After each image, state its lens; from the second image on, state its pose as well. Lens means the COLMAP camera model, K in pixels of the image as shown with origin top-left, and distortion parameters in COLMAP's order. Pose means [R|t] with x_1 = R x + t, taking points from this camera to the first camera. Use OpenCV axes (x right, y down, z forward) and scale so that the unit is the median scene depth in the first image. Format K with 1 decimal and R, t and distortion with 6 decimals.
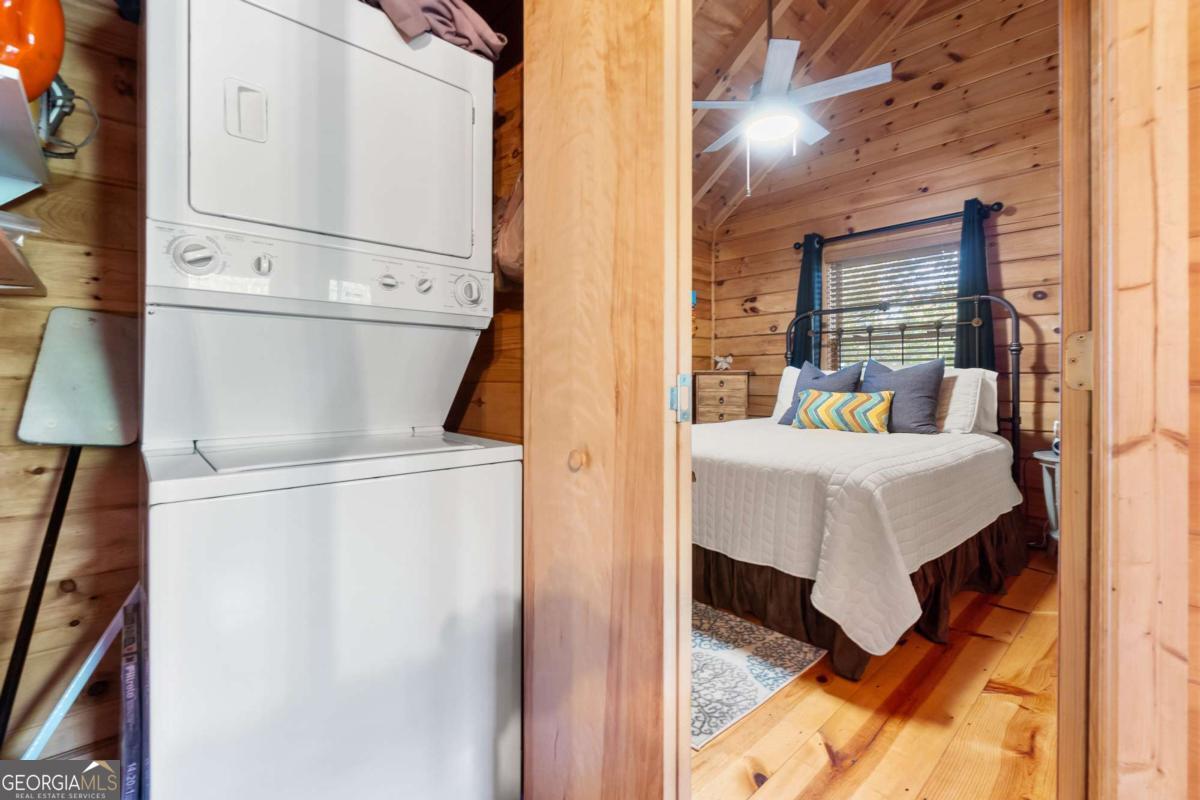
lens RADIAL K [[525.7, 0, 588.9], [0, 525.7, 365.0], [0, 0, 1]] dist [-0.004079, -0.000136]
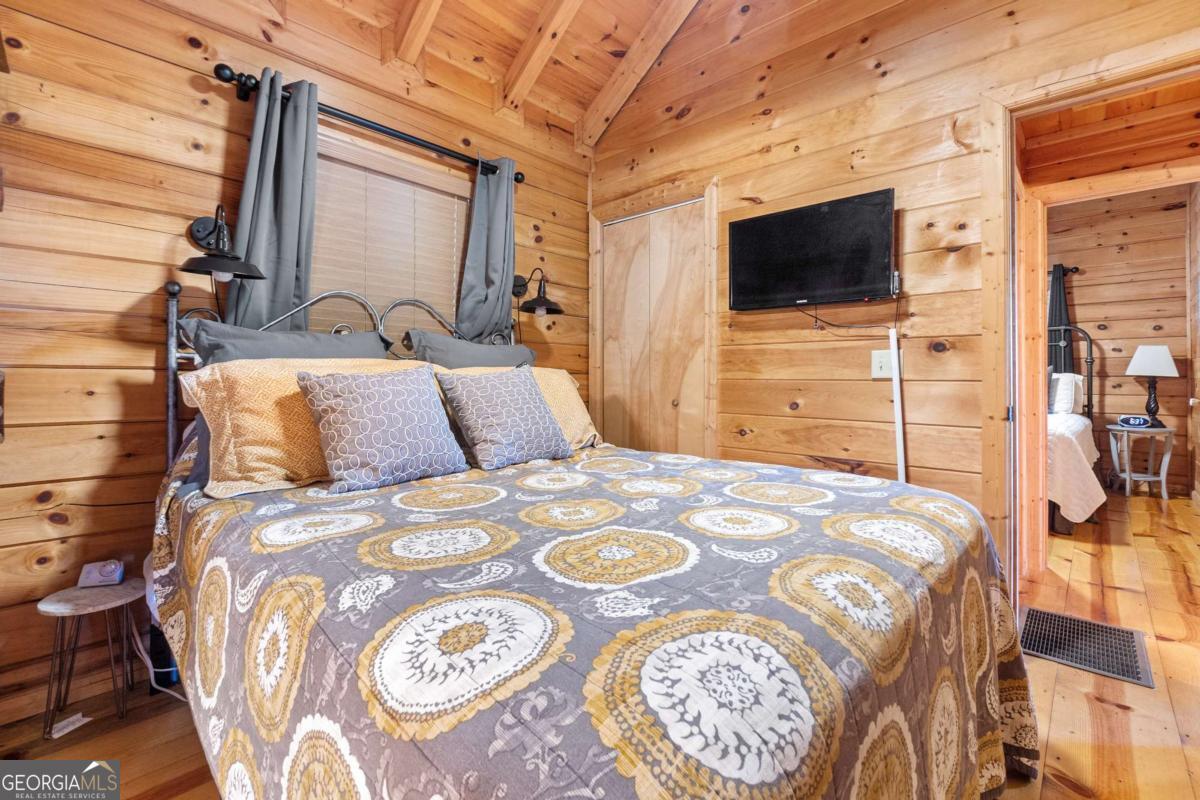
lens RADIAL K [[525.7, 0, 584.2], [0, 525.7, 360.7], [0, 0, 1]] dist [-0.004079, -0.000136]
pose [[0.997474, 0.004884, 0.070860, -0.744633], [-0.004305, 0.999956, -0.008310, -0.010940], [-0.070898, 0.007984, 0.997452, -0.425412]]
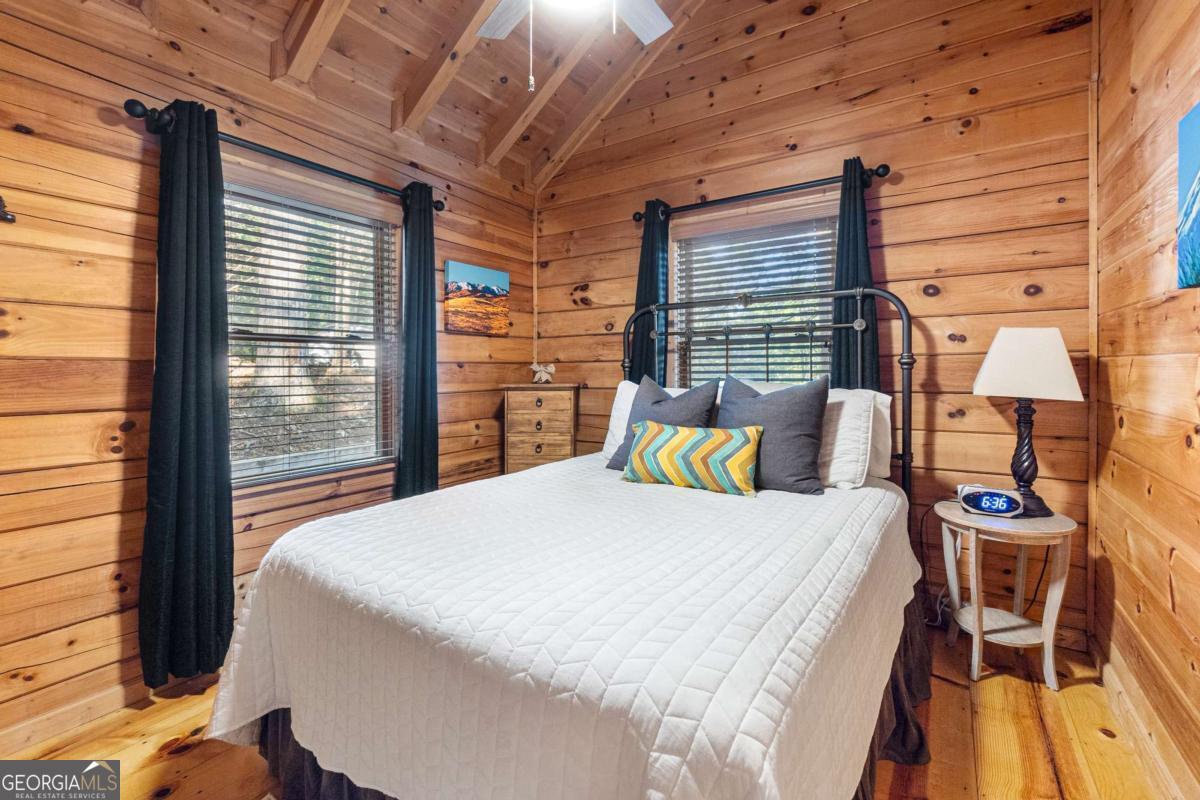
lens RADIAL K [[525.7, 0, 587.4], [0, 525.7, 358.0], [0, 0, 1]] dist [-0.004079, -0.000136]
pose [[0.969857, -0.004471, 0.243636, 0.175216], [0.002517, 0.999962, 0.008331, -0.039199], [-0.243664, -0.007466, 0.969831, 0.352516]]
